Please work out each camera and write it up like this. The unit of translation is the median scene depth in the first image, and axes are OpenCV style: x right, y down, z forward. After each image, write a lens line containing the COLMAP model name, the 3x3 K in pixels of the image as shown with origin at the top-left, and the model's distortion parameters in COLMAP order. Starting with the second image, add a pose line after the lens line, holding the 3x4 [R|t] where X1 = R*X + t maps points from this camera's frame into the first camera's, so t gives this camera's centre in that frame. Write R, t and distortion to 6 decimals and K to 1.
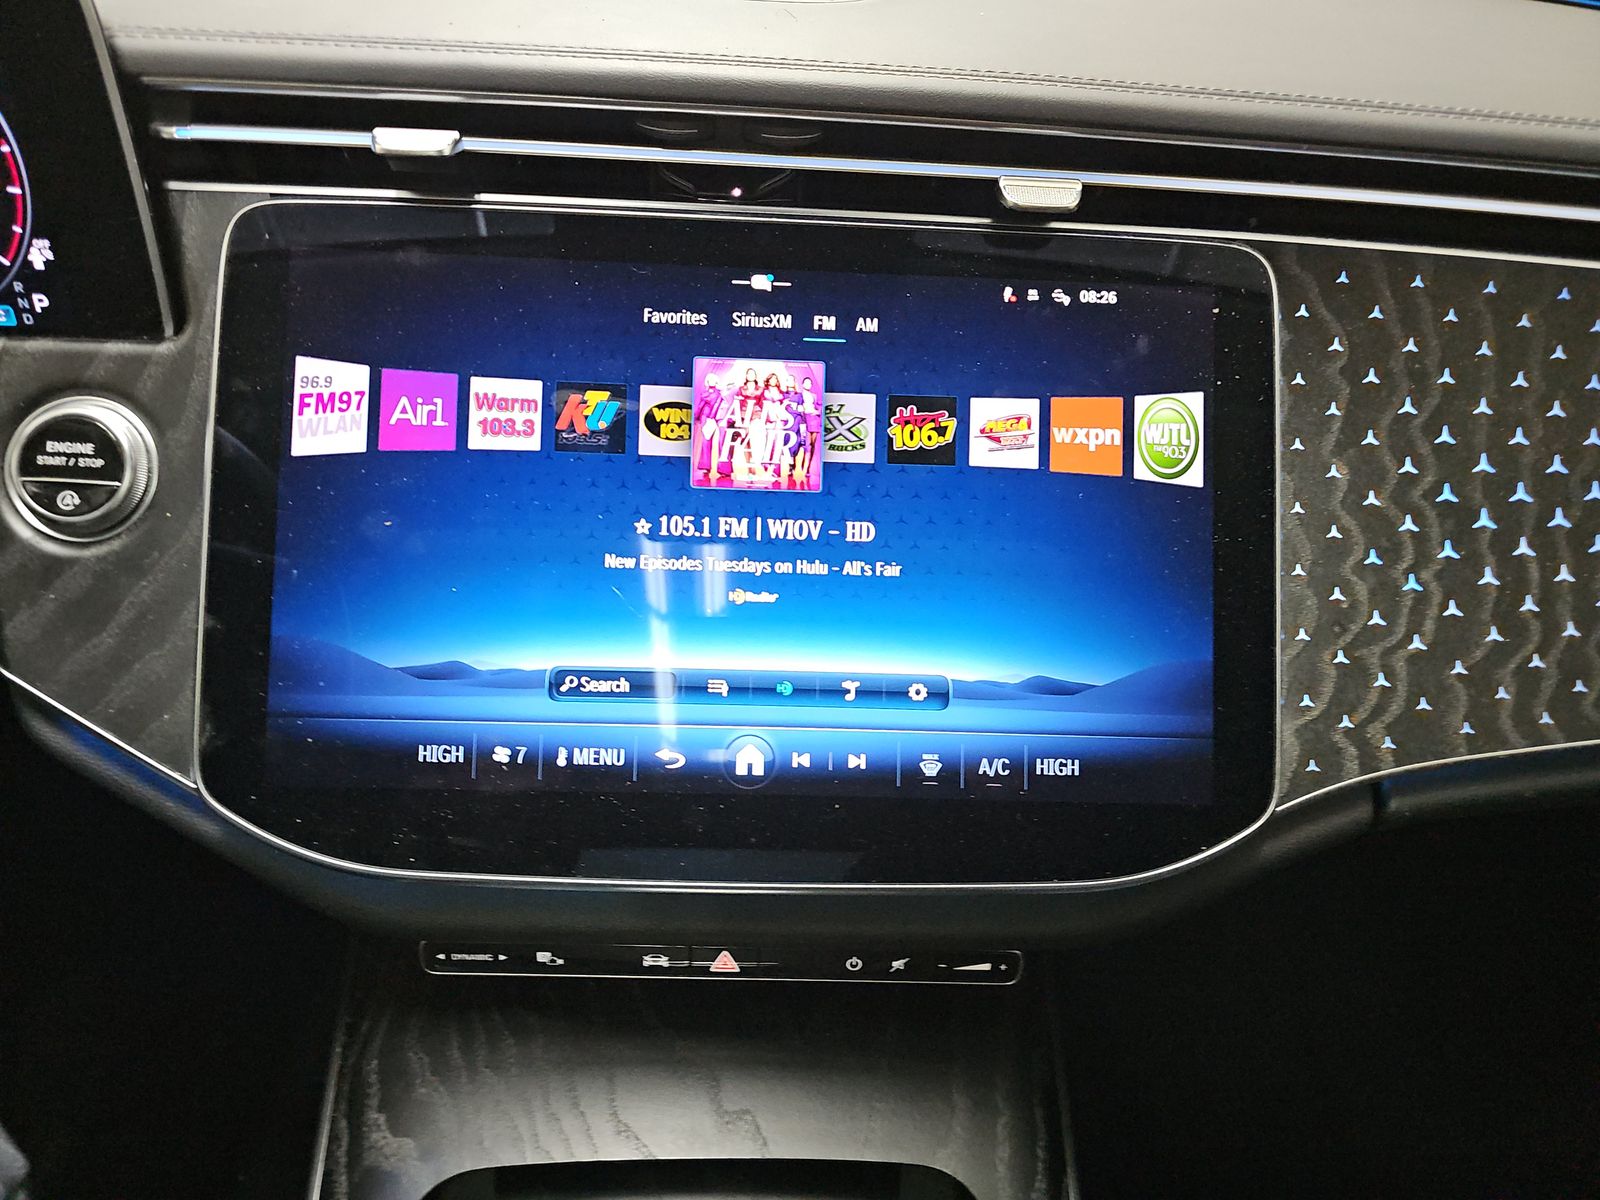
lens RADIAL K [[1064.2, 0, 796.5], [0, 1064.2, 600.2], [0, 0, 1]] dist [0.065353, -0.057080]
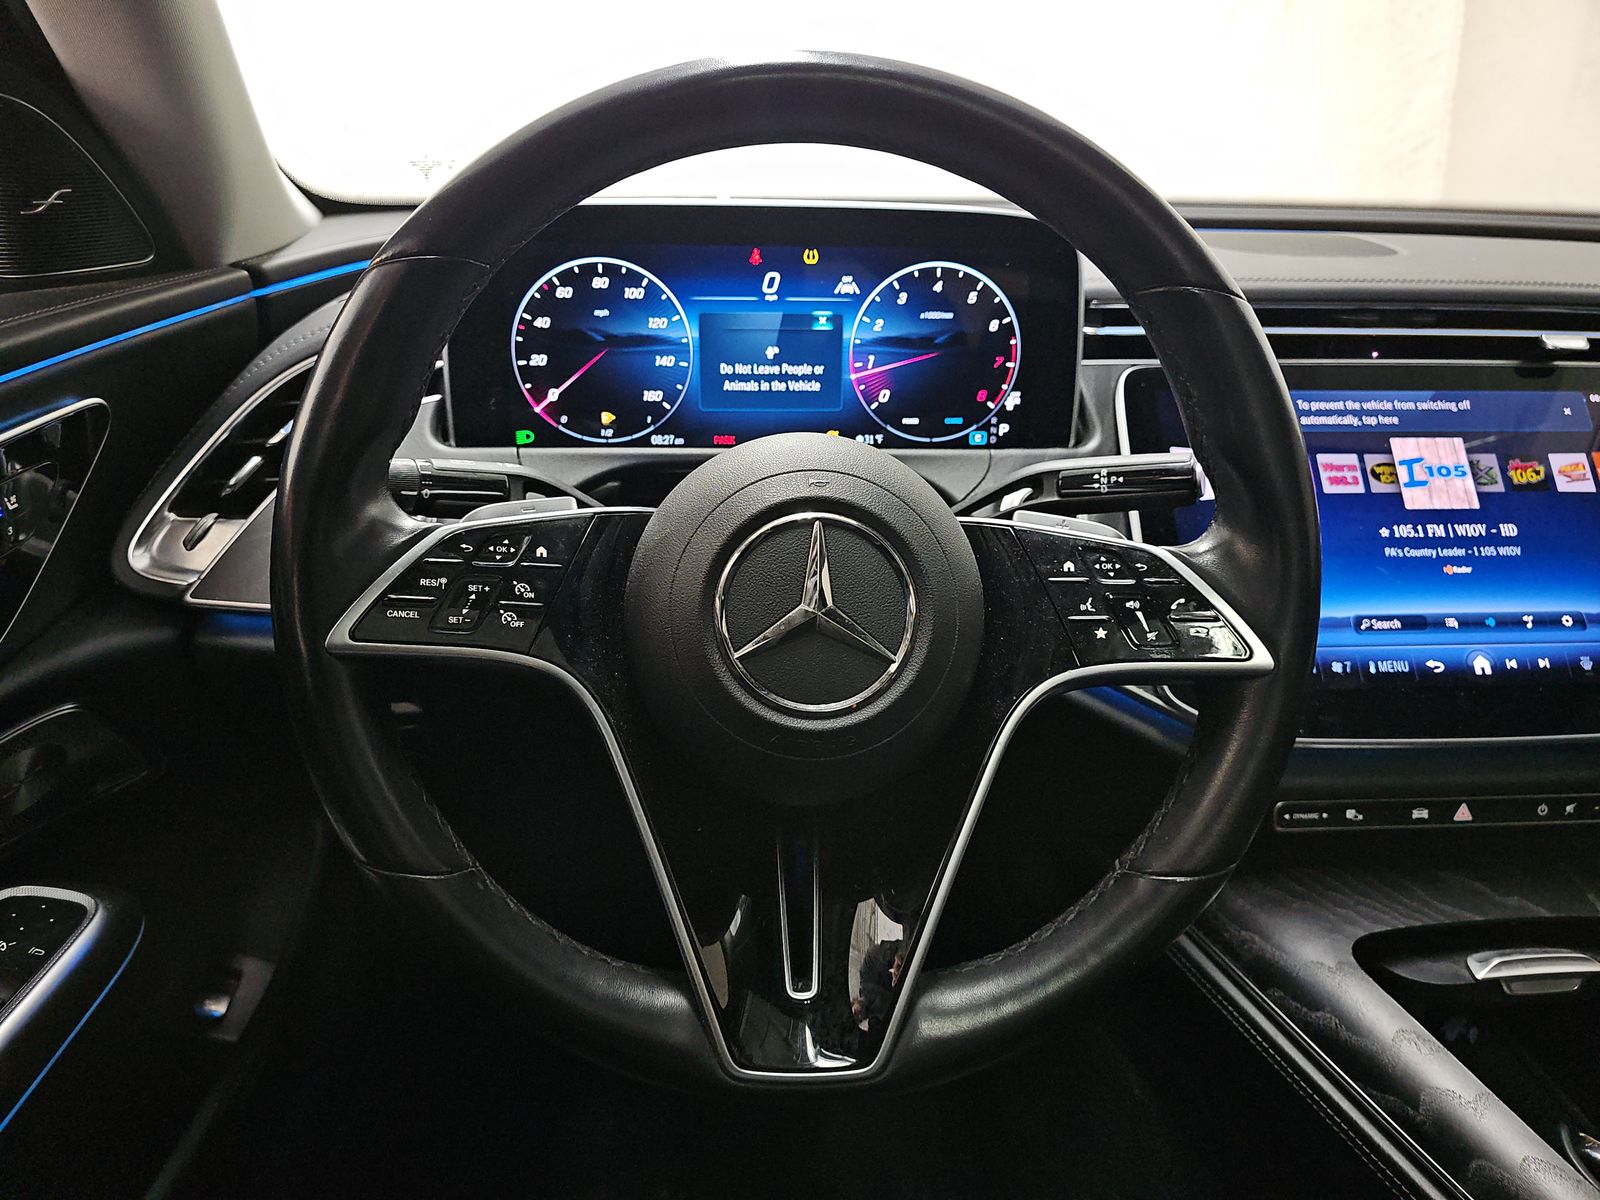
lens RADIAL K [[1064.2, 0, 796.5], [0, 1064.2, 600.2], [0, 0, 1]] dist [0.065353, -0.057080]
pose [[0.996084, -0.051341, 0.071984, -1.178798], [0.068065, 0.964894, -0.253666, 0.396212], [-0.056434, 0.257572, 0.964610, -0.543164]]
